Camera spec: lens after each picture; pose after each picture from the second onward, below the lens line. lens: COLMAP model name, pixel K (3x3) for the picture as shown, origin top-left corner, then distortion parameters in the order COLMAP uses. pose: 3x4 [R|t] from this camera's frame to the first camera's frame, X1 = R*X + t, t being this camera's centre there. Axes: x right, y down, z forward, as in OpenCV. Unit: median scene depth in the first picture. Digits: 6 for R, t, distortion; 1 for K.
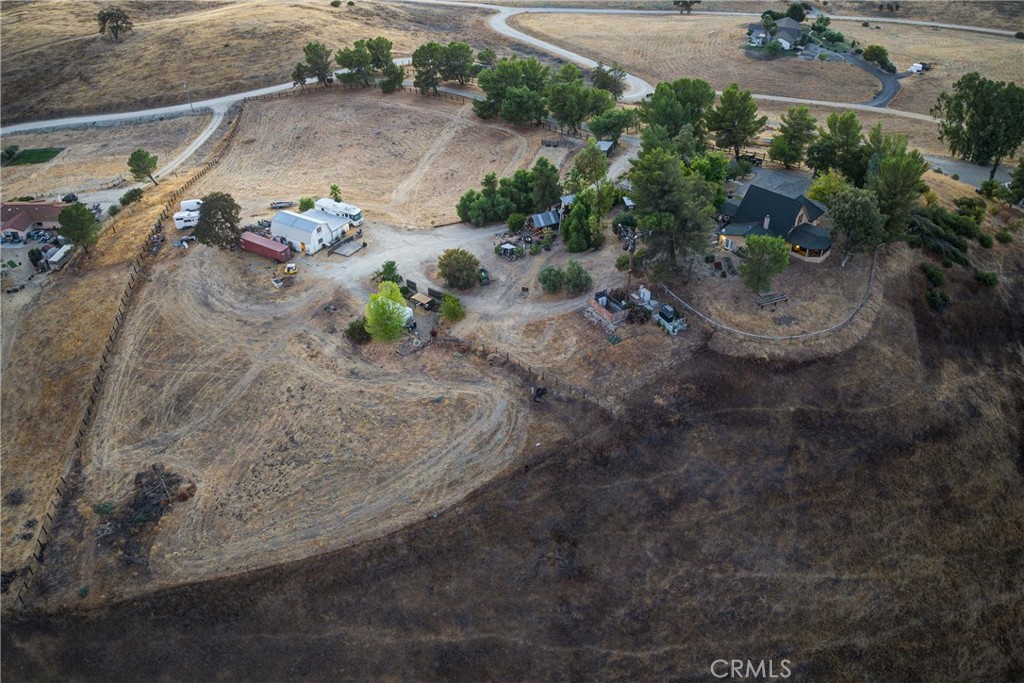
lens RADIAL K [[847.1, 0, 511.1], [0, 847.1, 341.9], [0, 0, 1]] dist [-0.091290, -0.025262]
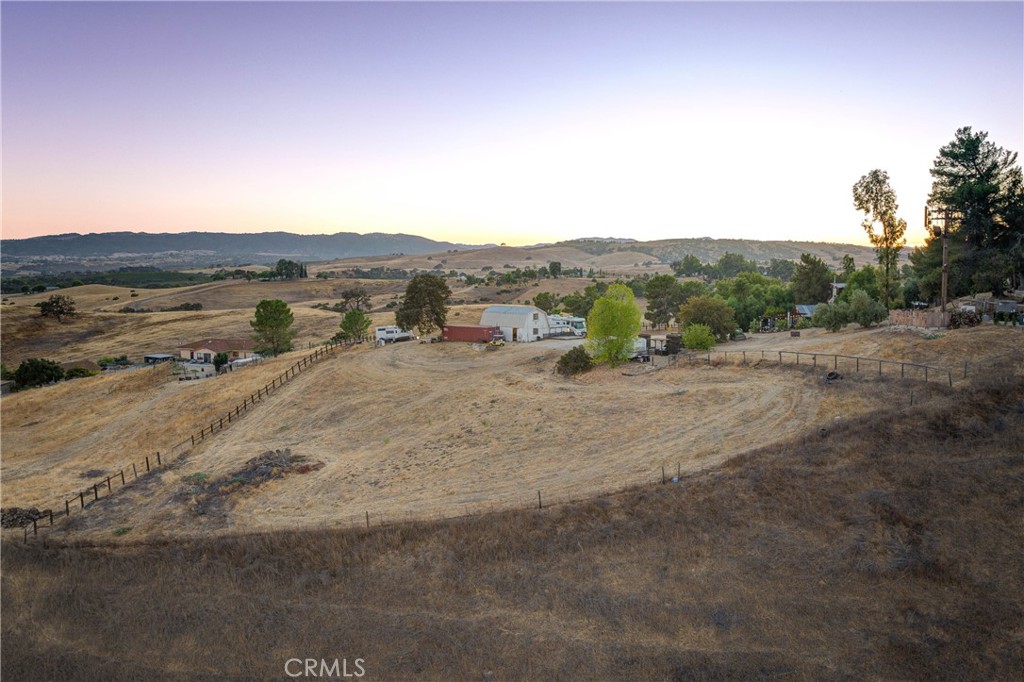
lens RADIAL K [[847.1, 0, 514.3], [0, 847.1, 340.6], [0, 0, 1]] dist [-0.091290, -0.025262]
pose [[0.969542, 0.020398, -0.244073, -0.056019], [-0.142349, 0.857866, -0.493764, 0.443646], [0.199310, 0.513469, 0.834641, 0.413656]]
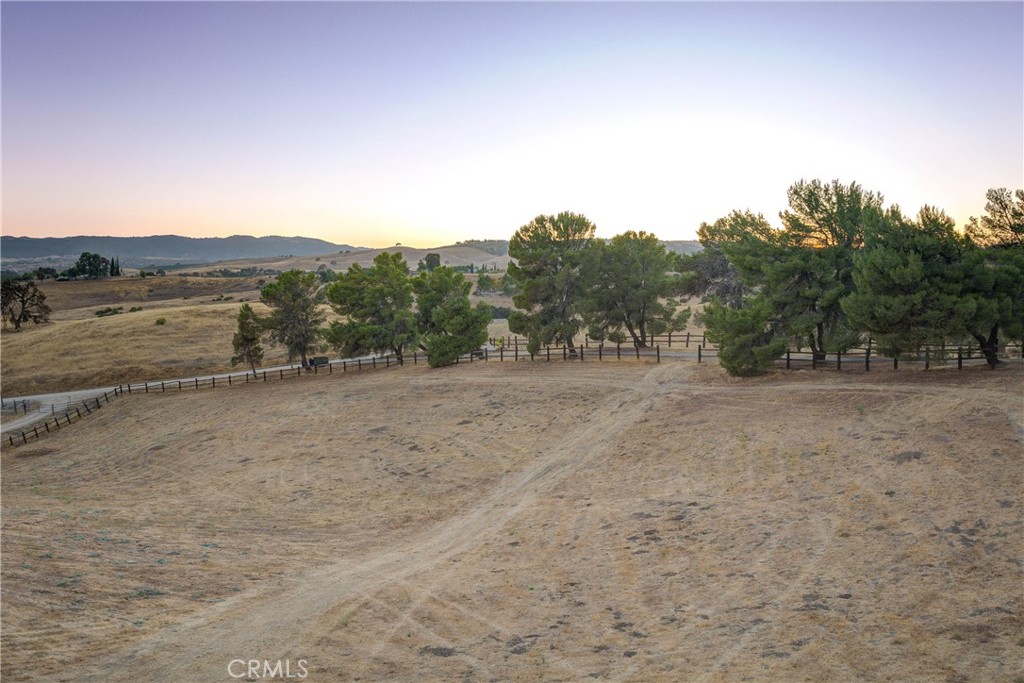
lens RADIAL K [[847.1, 0, 514.0], [0, 847.1, 342.9], [0, 0, 1]] dist [-0.091290, -0.025262]
pose [[0.990724, 0.005133, -0.135794, -0.141652], [-0.073919, 0.858870, -0.506831, -0.258301], [0.114028, 0.512167, 0.851283, 1.509668]]
